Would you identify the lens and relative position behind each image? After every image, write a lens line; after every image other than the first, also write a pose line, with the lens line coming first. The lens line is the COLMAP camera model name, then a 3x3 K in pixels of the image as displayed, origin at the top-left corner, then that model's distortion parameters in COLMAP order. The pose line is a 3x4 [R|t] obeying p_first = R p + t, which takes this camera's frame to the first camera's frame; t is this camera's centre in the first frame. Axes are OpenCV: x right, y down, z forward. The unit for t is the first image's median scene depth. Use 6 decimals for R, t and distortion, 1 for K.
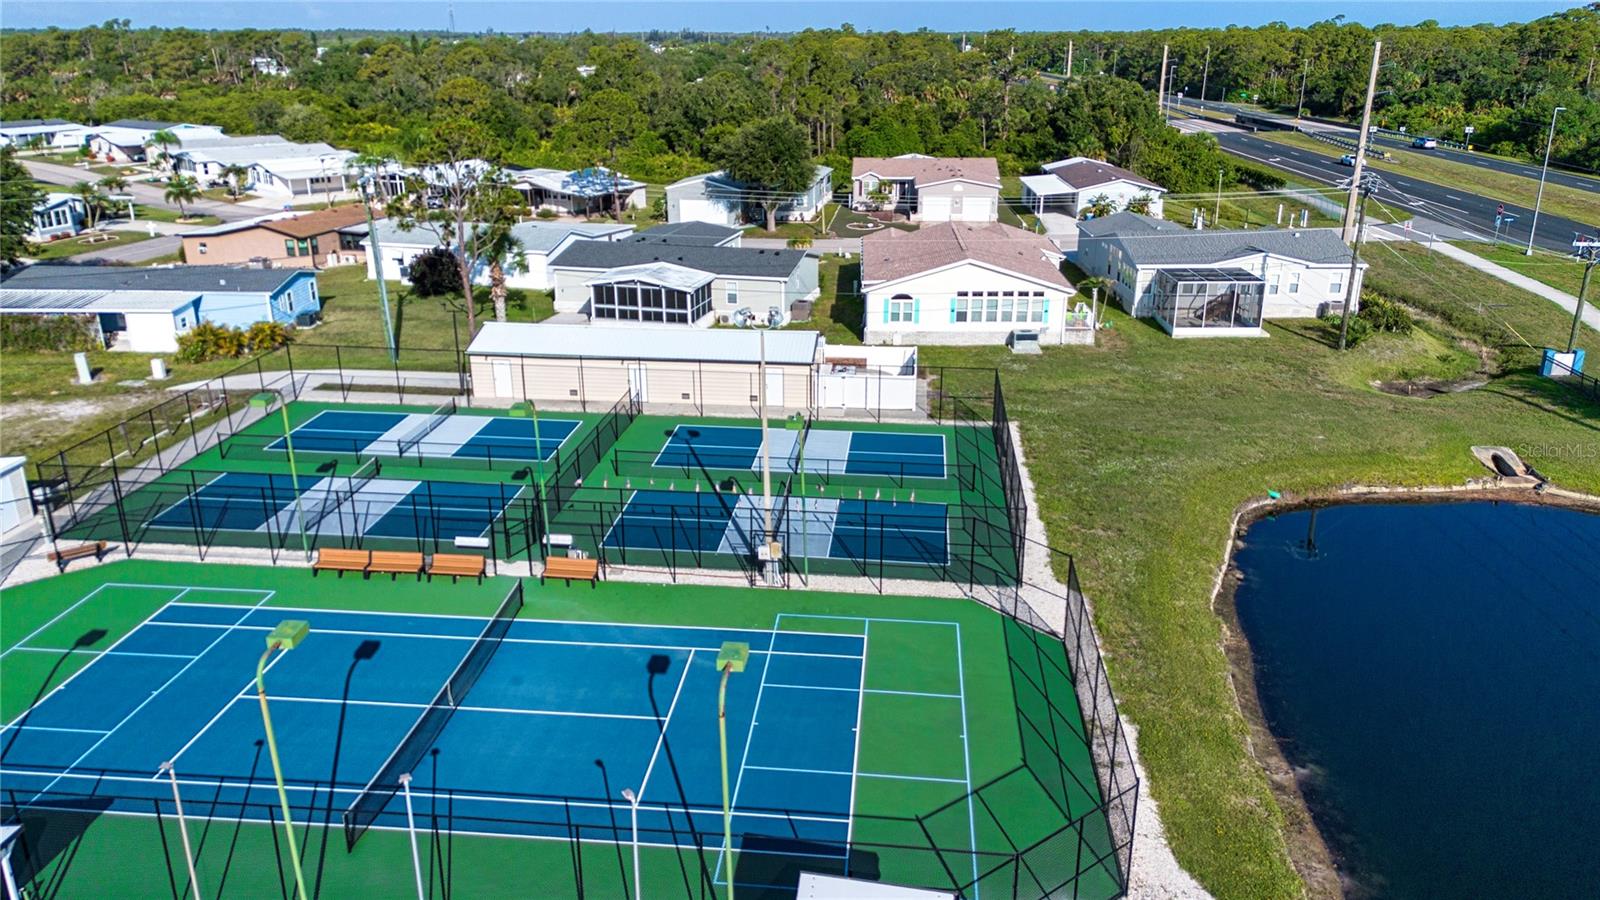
lens RADIAL K [[1139.7, 0, 800.0], [0, 1139.7, 450.0], [0, 0, 1]] dist [0.080658, -0.051326]
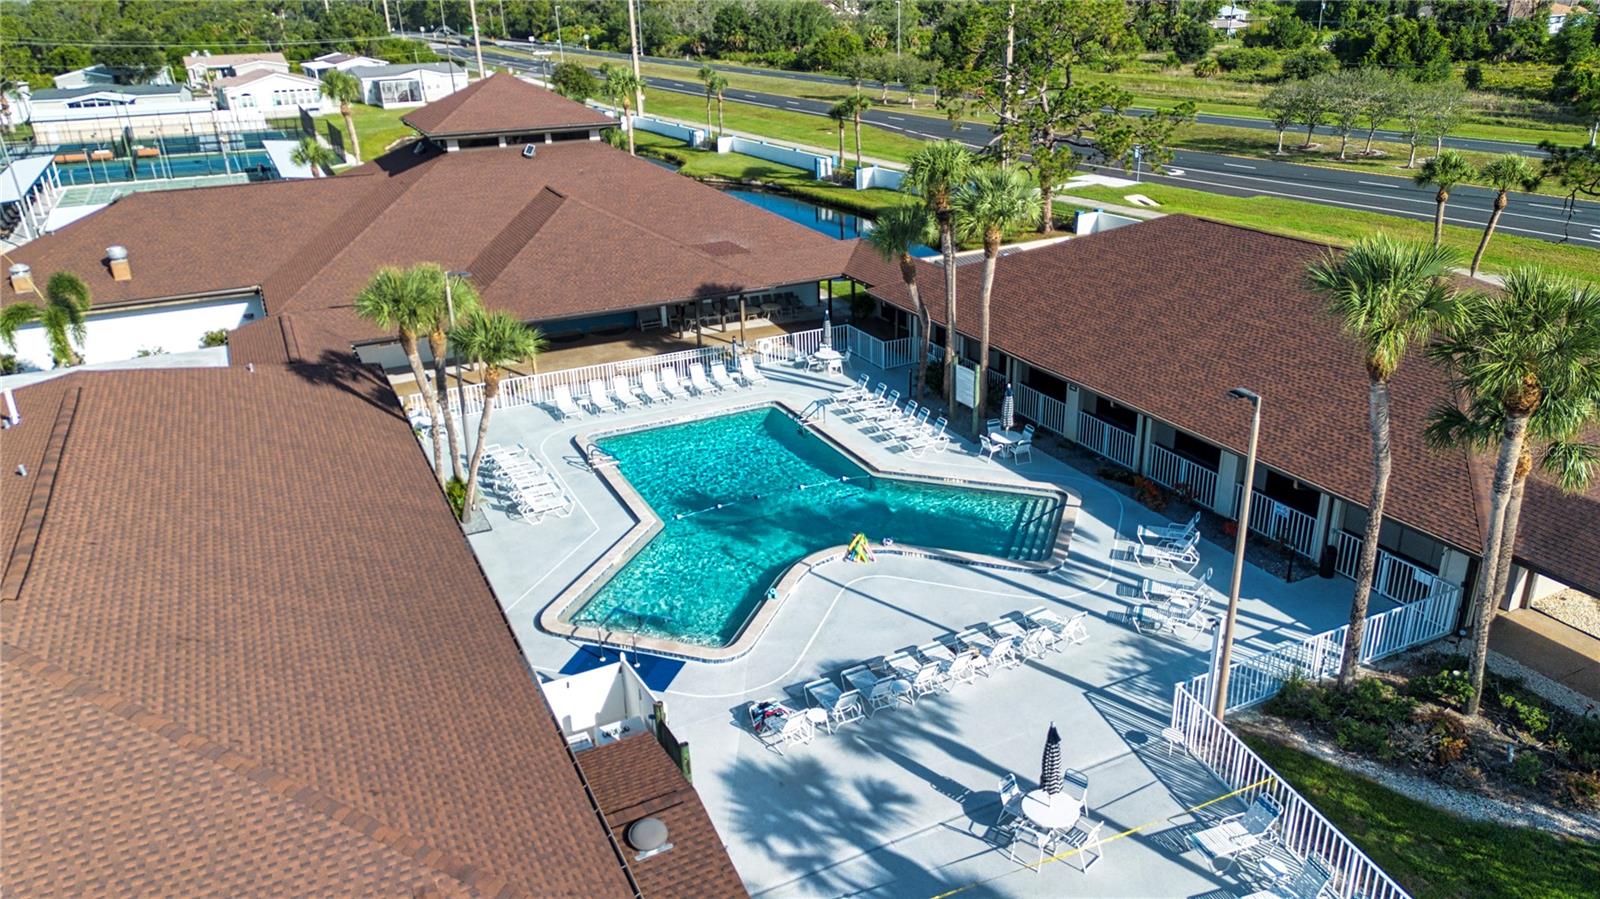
lens RADIAL K [[1143.8, 0, 800.0], [0, 1143.8, 449.5], [0, 0, 1]] dist [0.117911, -0.102492]
pose [[0.846120, -0.224949, 0.483197, -0.142099], [0.212713, 0.973764, 0.080850, 0.322925], [-0.488707, 0.034373, 0.871771, -0.809558]]
